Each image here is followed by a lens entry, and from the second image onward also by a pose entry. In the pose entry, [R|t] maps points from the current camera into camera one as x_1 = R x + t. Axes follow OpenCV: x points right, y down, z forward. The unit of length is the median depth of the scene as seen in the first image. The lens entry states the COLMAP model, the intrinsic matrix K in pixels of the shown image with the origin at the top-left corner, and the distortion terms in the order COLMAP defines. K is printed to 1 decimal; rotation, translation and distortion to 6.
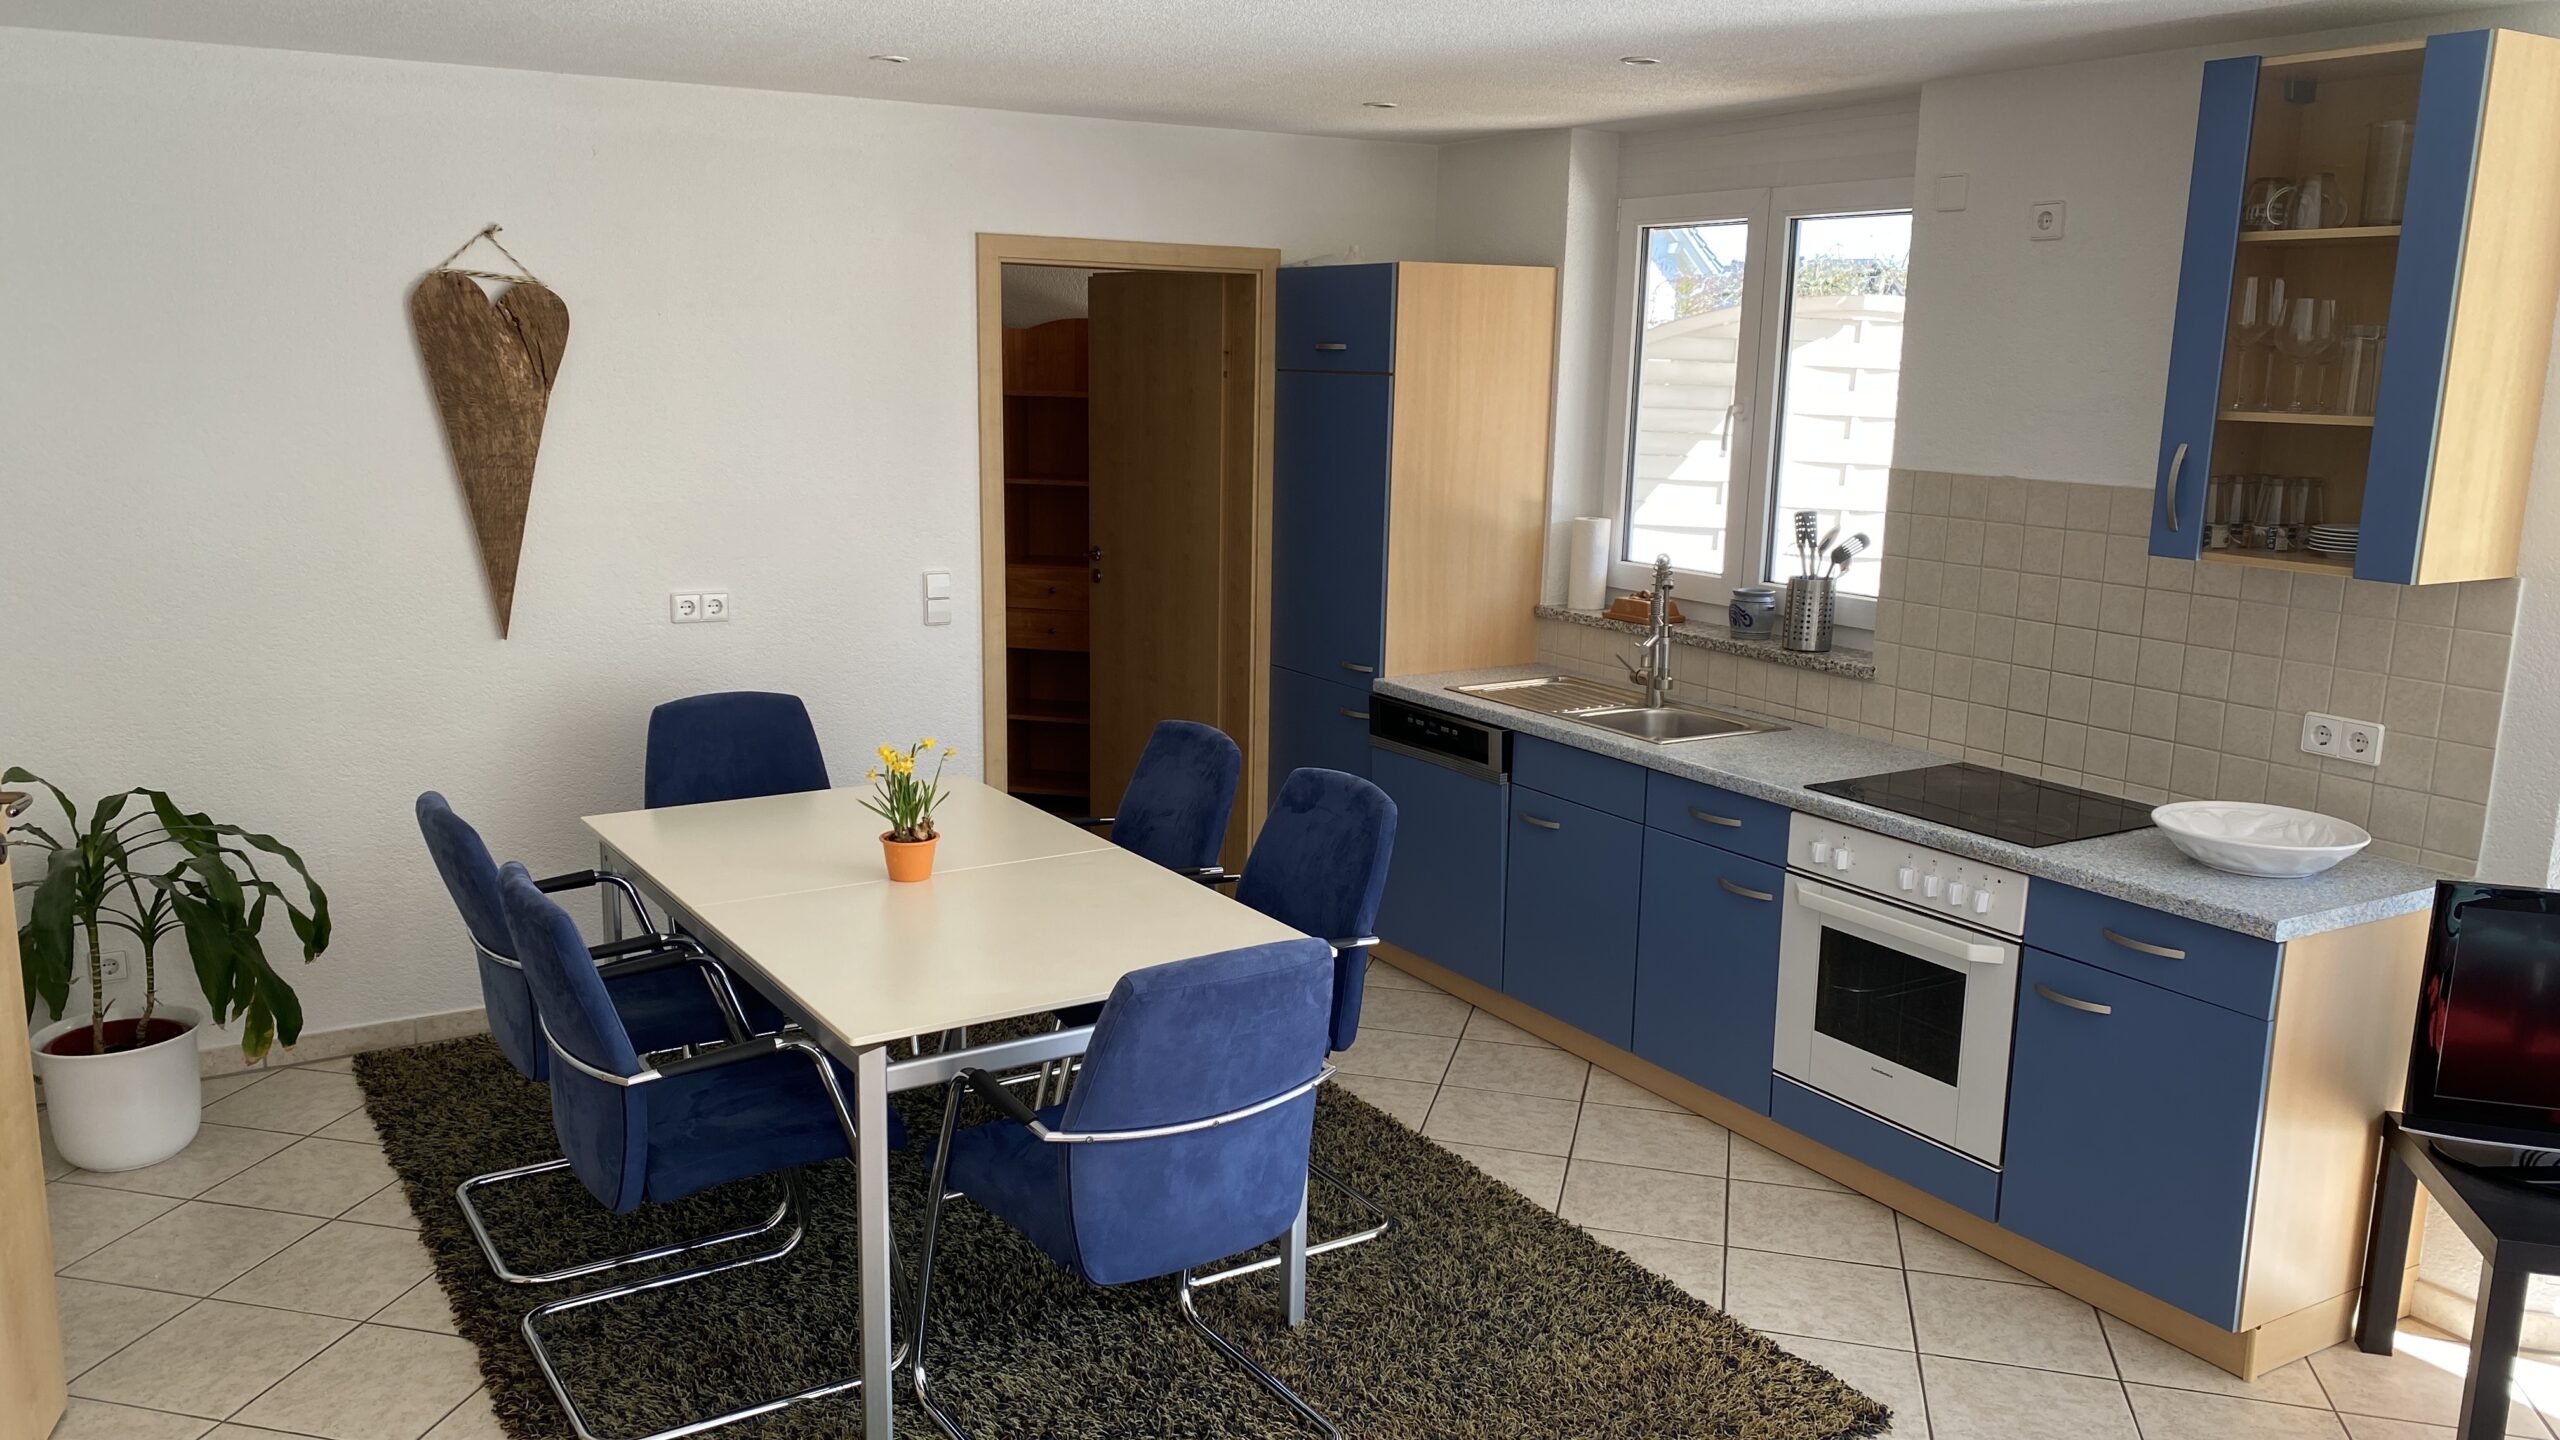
lens RADIAL K [[1934.3, 0, 1237.2], [0, 1934.3, 757.2], [0, 0, 1]] dist [0.052630, -0.073364]
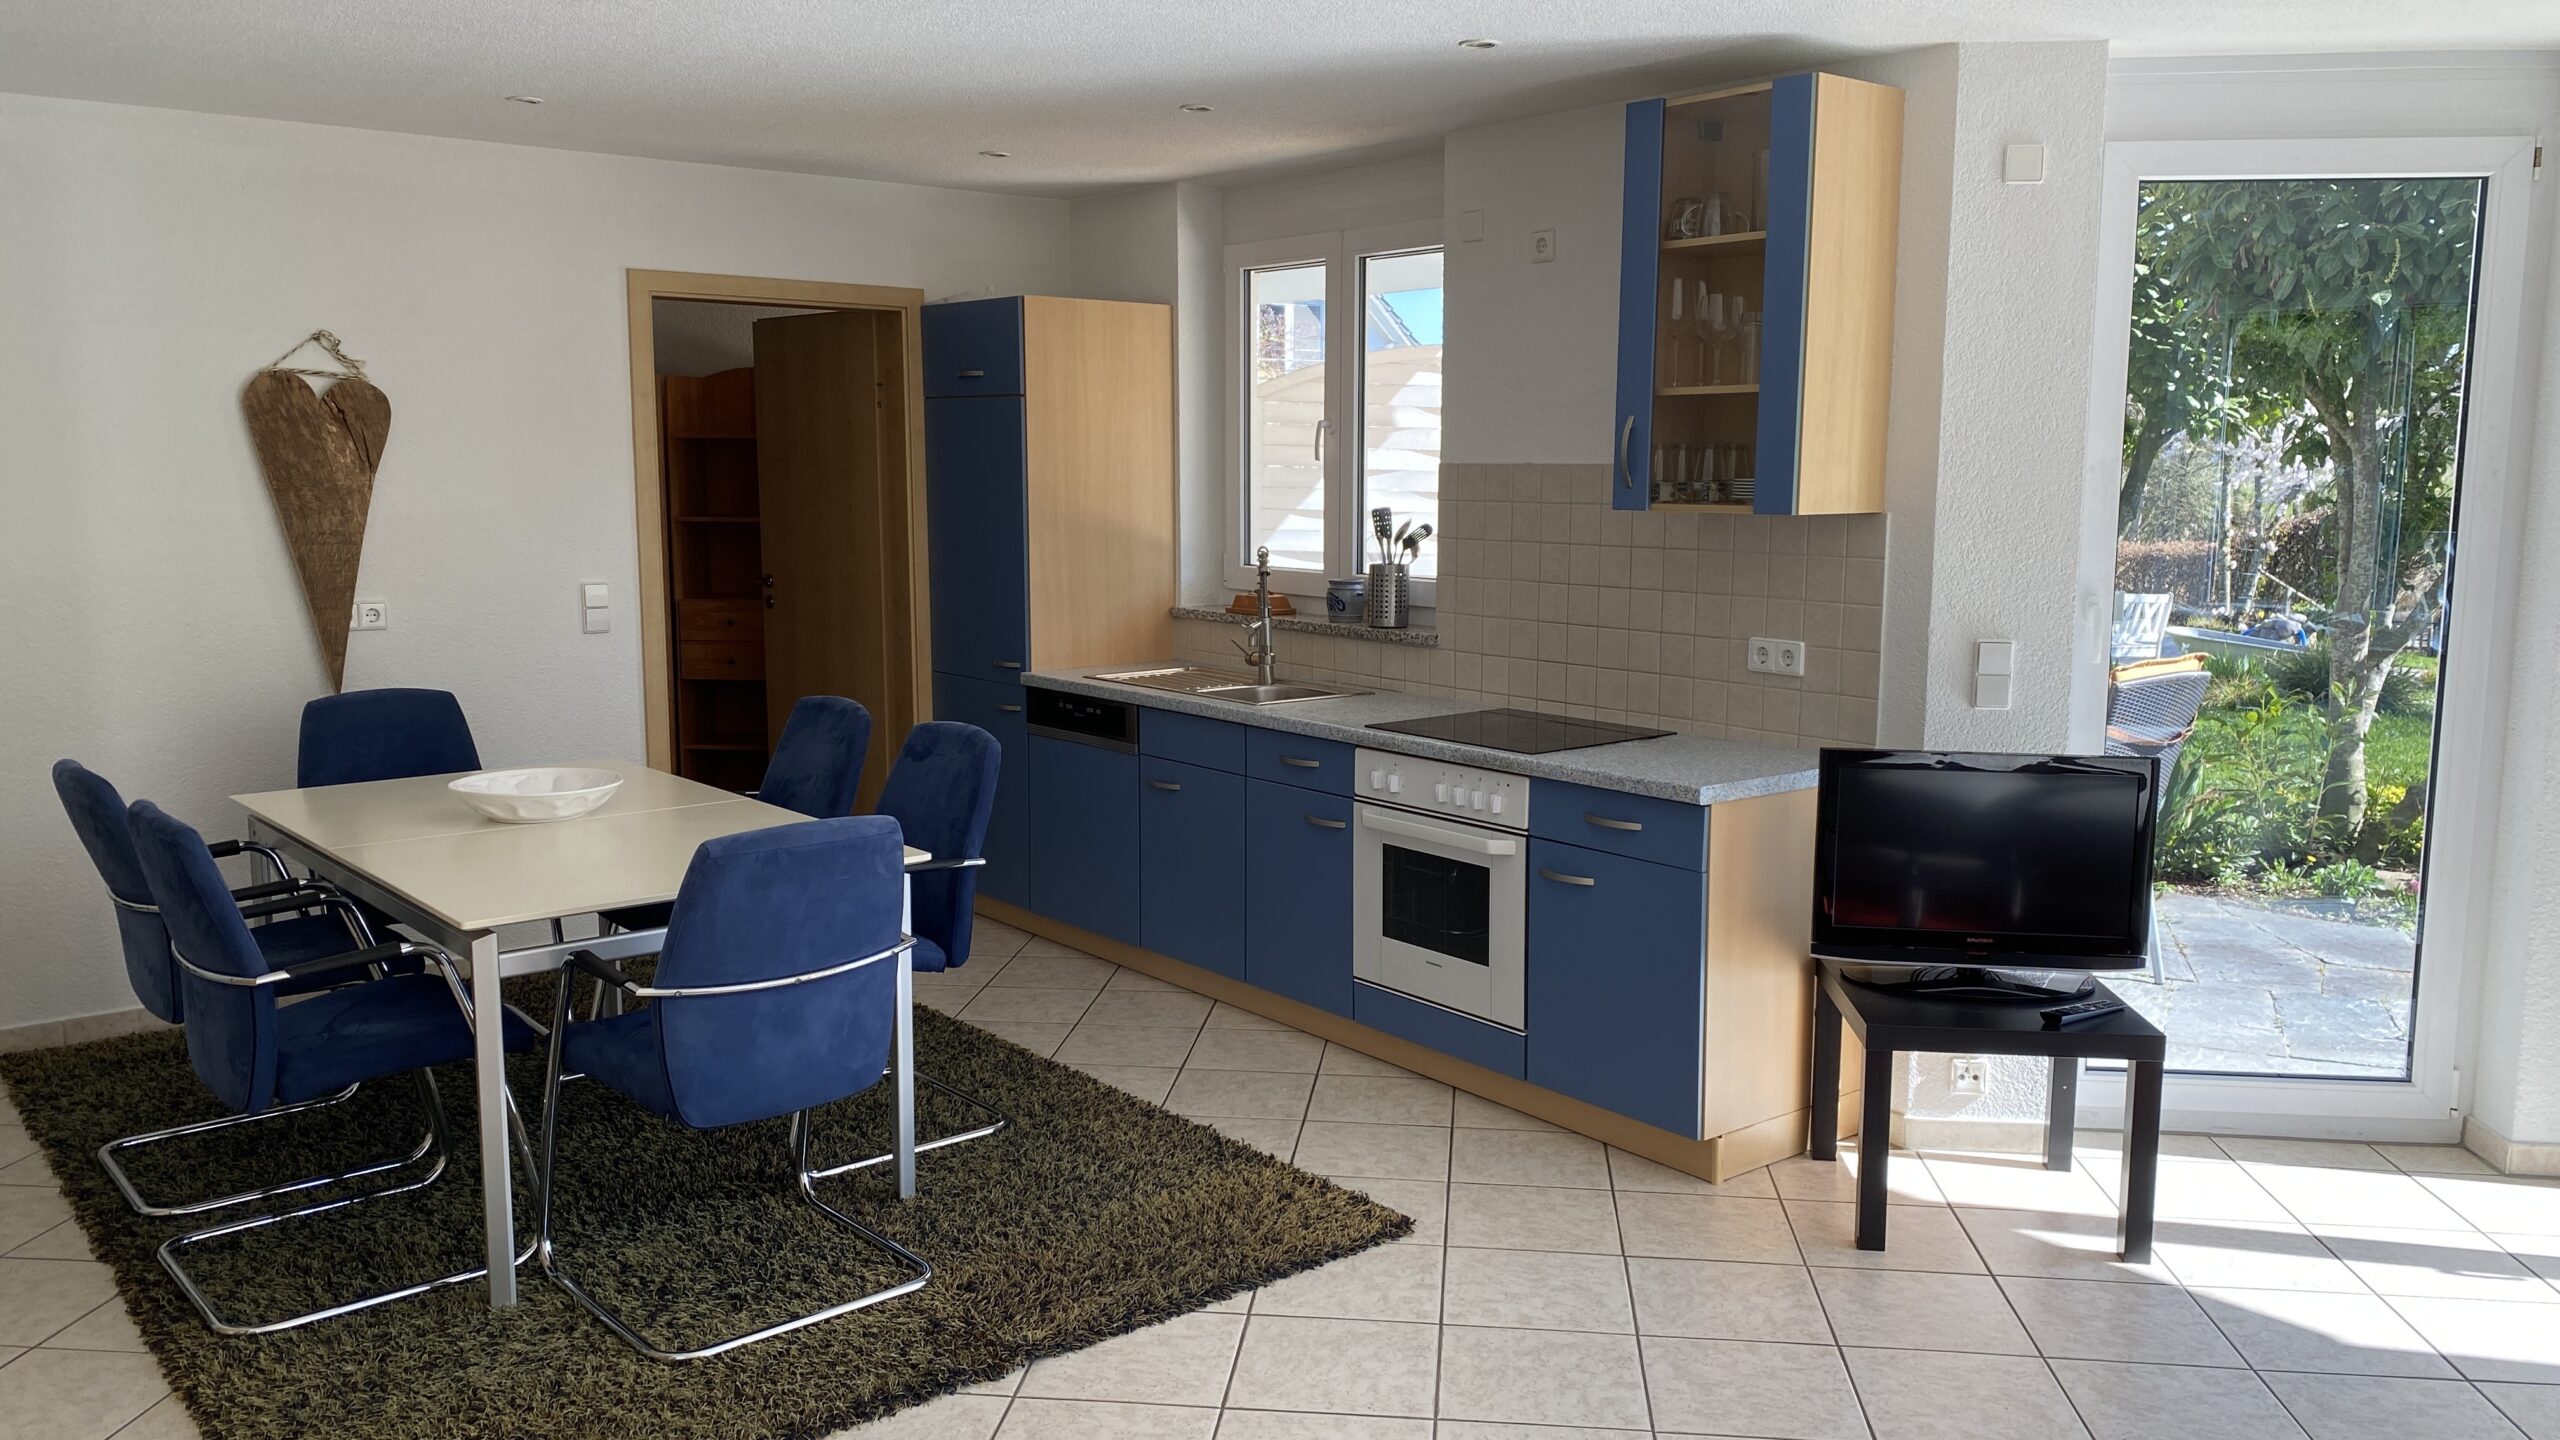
lens RADIAL K [[1934.3, 0, 1279.3], [0, 1934.3, 726.7], [0, 0, 1]] dist [0.052630, -0.073364]
pose [[0.988980, -0.033571, 0.144192, 0.079002], [0.043183, 0.997011, -0.064058, 0.090752], [-0.141610, 0.069579, 0.987474, -0.133300]]
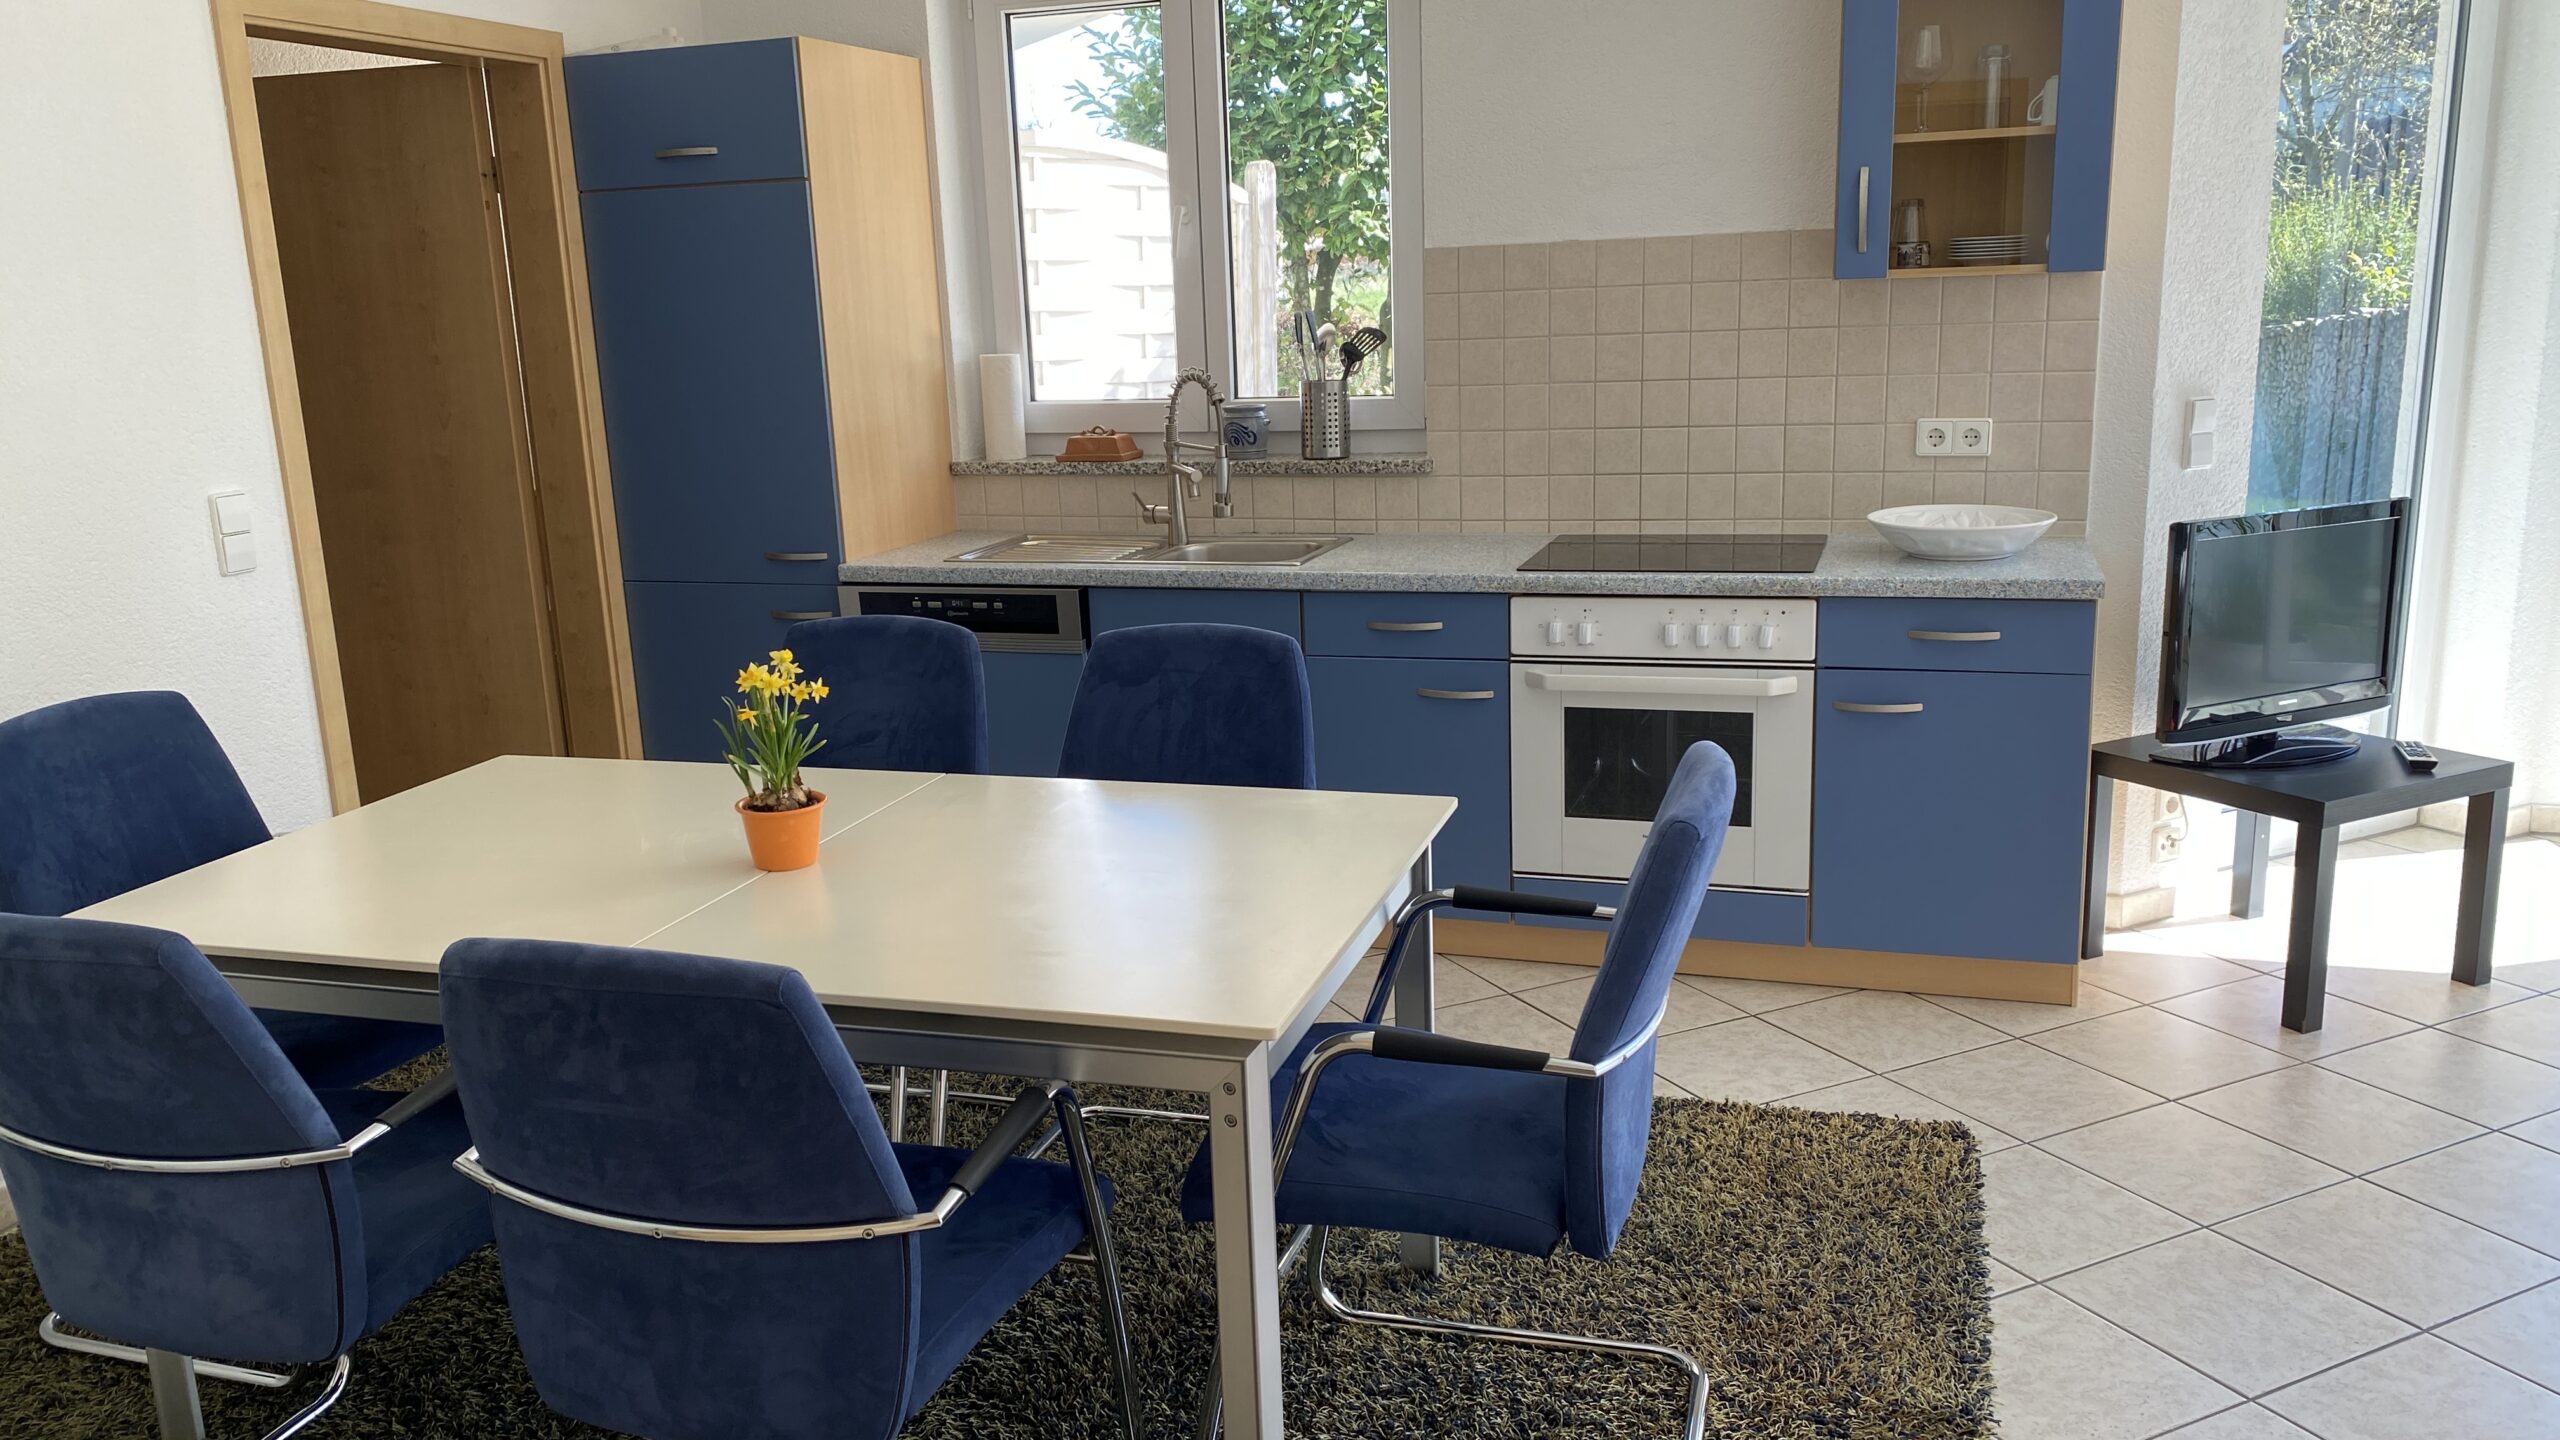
lens RADIAL K [[1934.3, 0, 1257.1], [0, 1934.3, 746.8], [0, 0, 1]] dist [0.052630, -0.073364]
pose [[0.760880, -0.196398, 0.618458, -0.425530], [0.184665, 0.979225, 0.083772, -0.002893], [-0.622062, 0.050467, 0.781340, 0.358307]]
